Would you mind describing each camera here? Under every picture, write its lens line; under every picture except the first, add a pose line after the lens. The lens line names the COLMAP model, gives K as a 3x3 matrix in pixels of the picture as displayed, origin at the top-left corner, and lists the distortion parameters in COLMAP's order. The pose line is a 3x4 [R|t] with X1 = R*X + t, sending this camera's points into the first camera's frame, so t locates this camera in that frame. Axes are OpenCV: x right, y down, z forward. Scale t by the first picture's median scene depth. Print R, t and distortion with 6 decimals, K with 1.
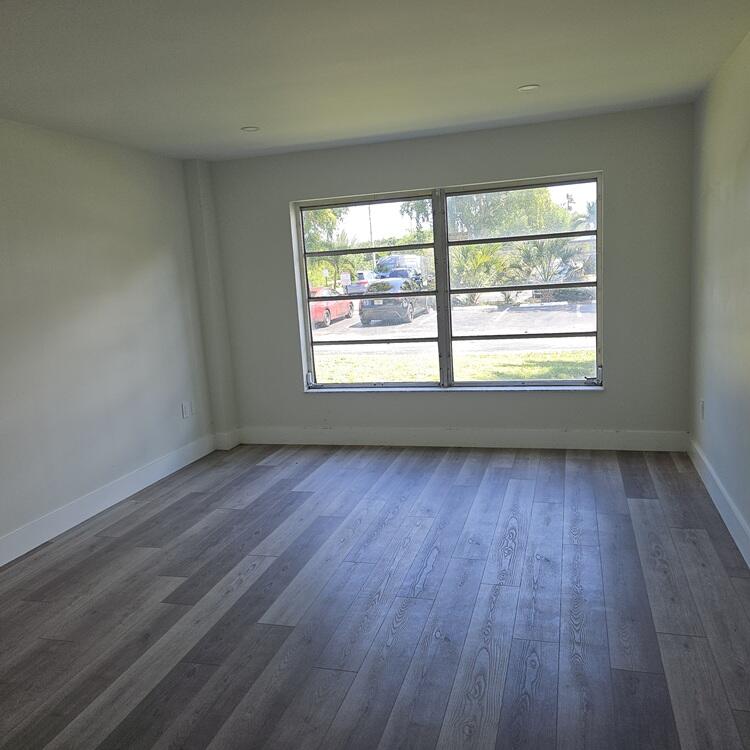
lens RADIAL K [[668.0, 0, 385.4], [0, 668.0, 386.0], [0, 0, 1]] dist [0.091643, -0.117813]
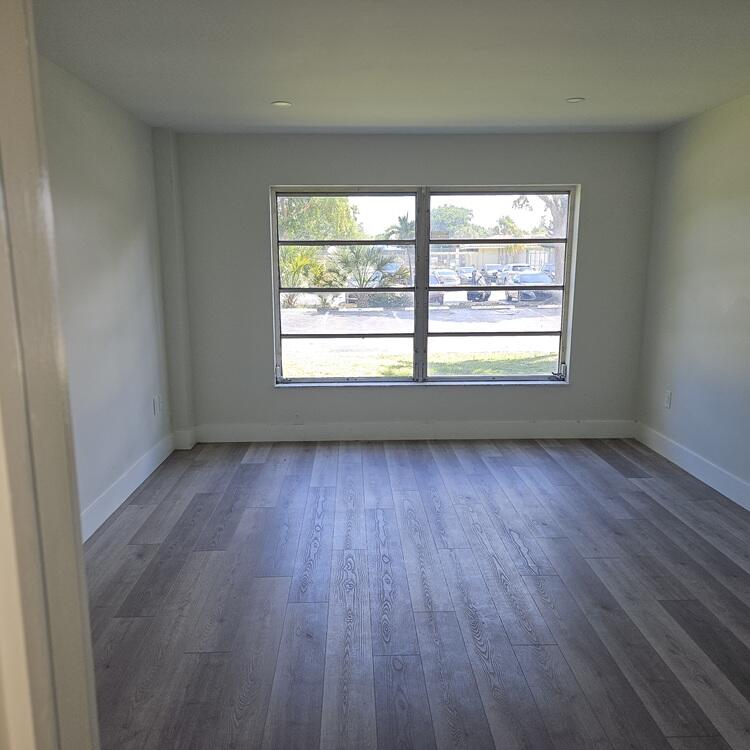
lens RADIAL K [[665.0, 0, 375.5], [0, 665.0, 399.6], [0, 0, 1]] dist [0.085730, -0.105806]
pose [[0.951167, -0.004095, 0.308649, -0.295557], [-0.000602, 0.999886, 0.015118, 0.013653], [-0.308675, -0.014566, 0.951056, 0.048725]]
